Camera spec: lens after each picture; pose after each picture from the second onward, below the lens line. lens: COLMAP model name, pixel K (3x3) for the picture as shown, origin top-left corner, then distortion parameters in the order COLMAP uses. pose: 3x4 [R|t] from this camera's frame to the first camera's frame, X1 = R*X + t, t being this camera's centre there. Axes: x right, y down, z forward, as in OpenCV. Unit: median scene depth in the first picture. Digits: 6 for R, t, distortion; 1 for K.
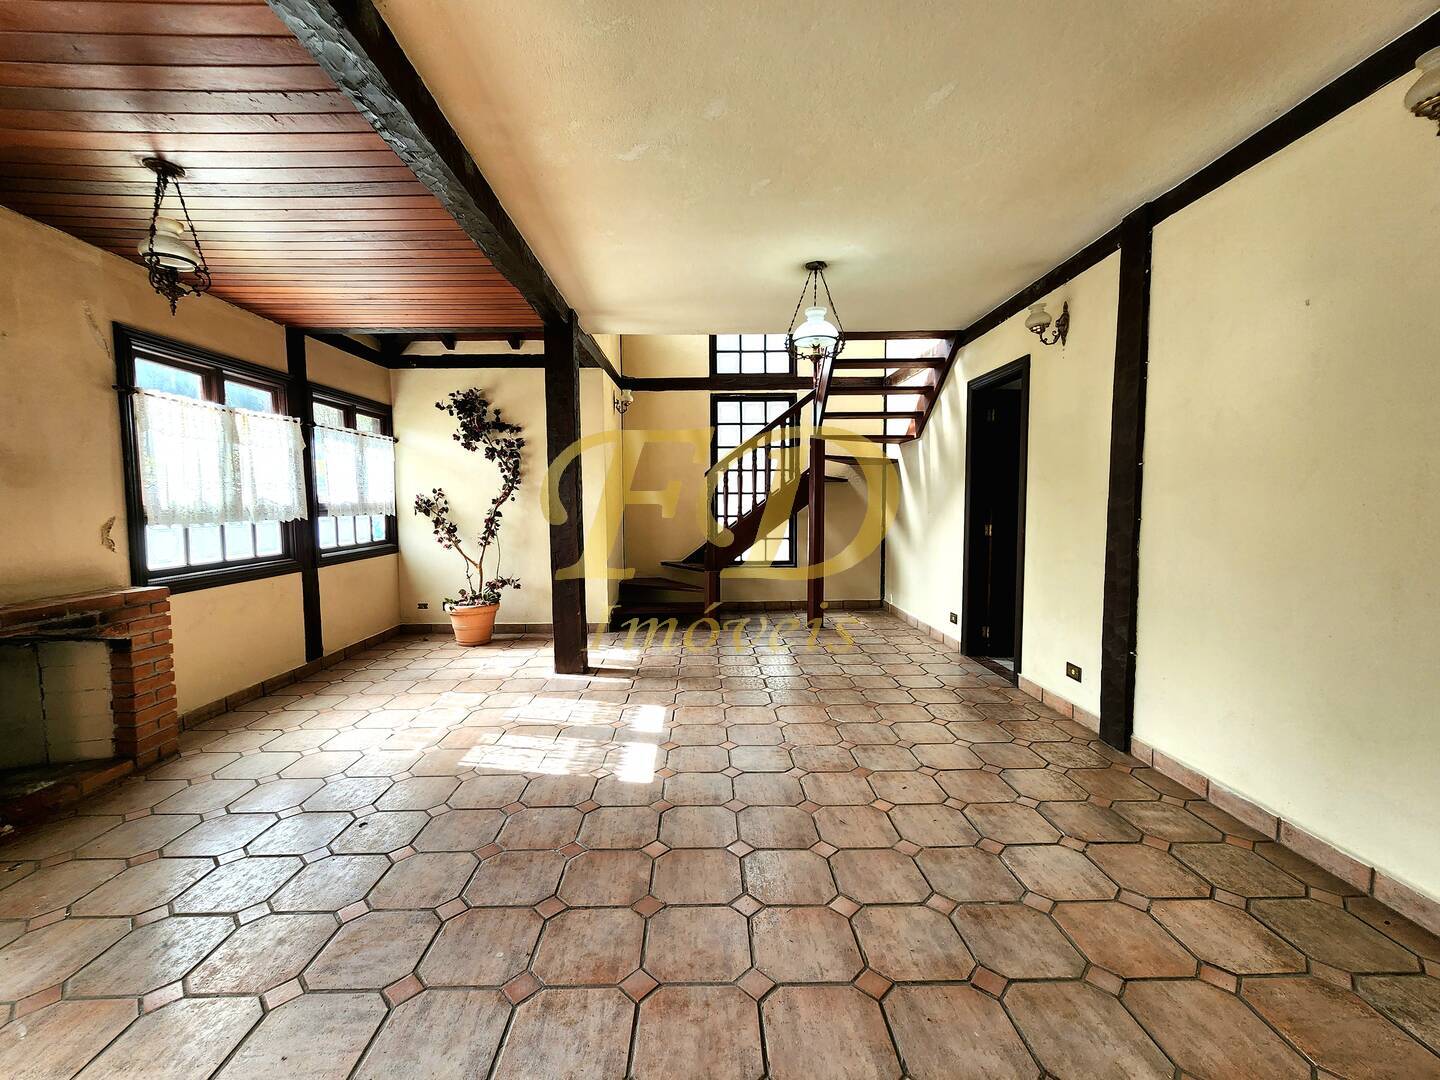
lens RADIAL K [[594.4, 0, 712.1], [0, 594.4, 539.7], [0, 0, 1]] dist [0.000182, 0.000461]
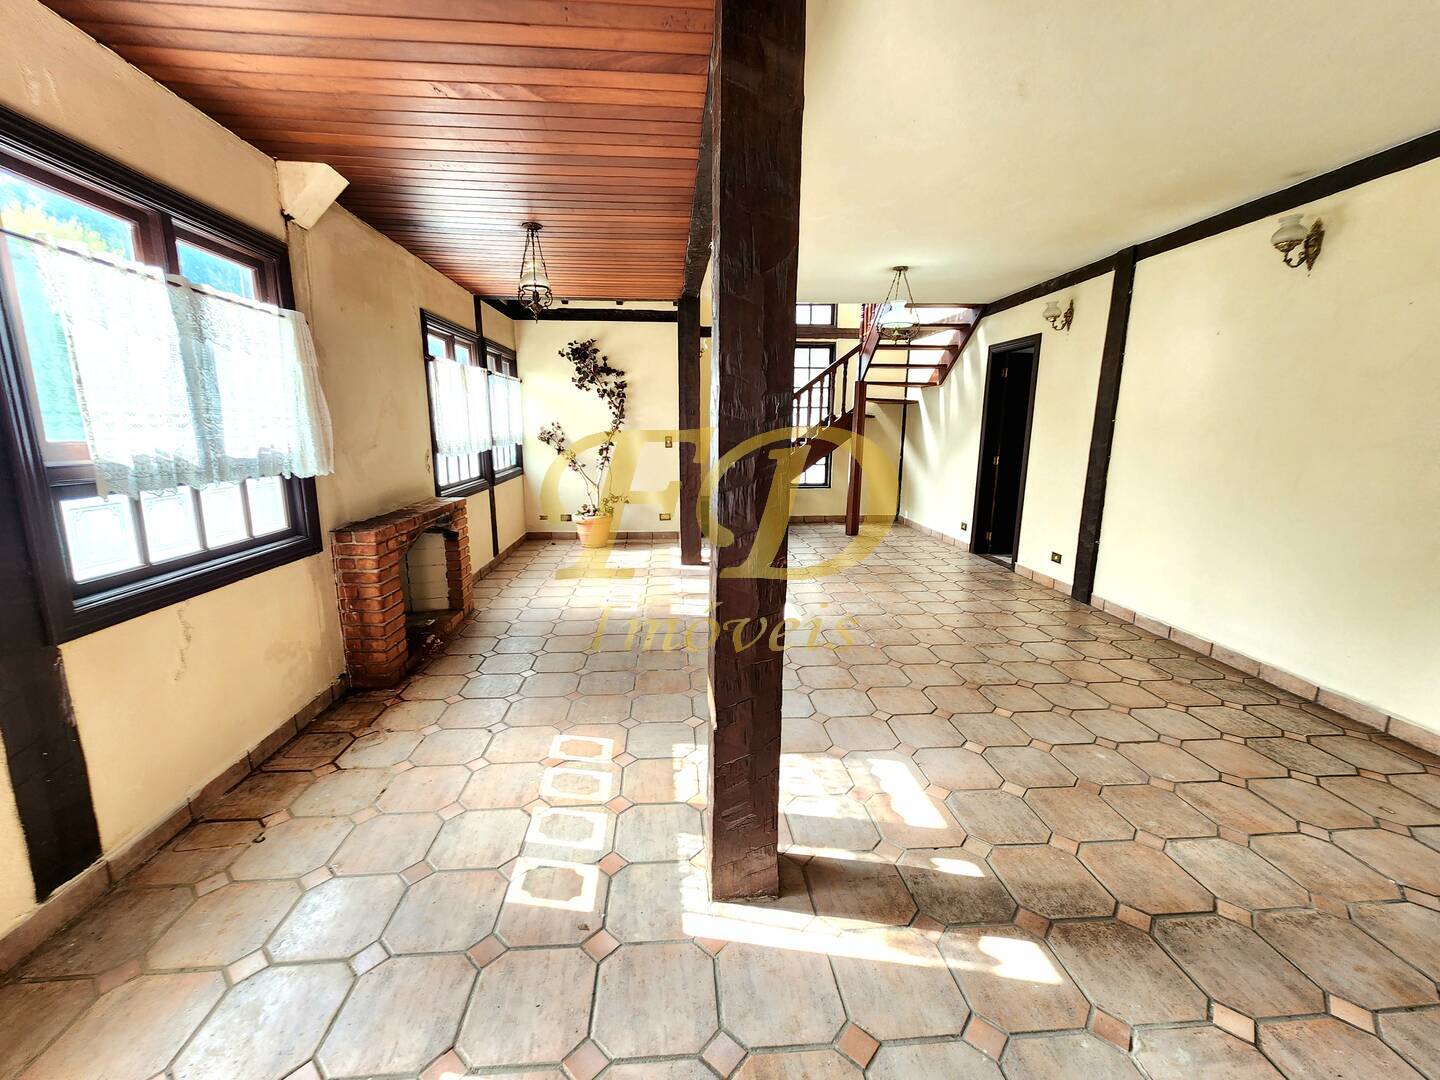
lens RADIAL K [[591.1, 0, 715.5], [0, 591.1, 540.0], [0, 0, 1]] dist [0.001574, 0.000460]
pose [[0.998245, -0.000016, 0.059214, -0.256200], [-0.007679, 0.991521, 0.129721, -0.006981], [-0.058714, -0.129948, 0.989781, -0.318548]]
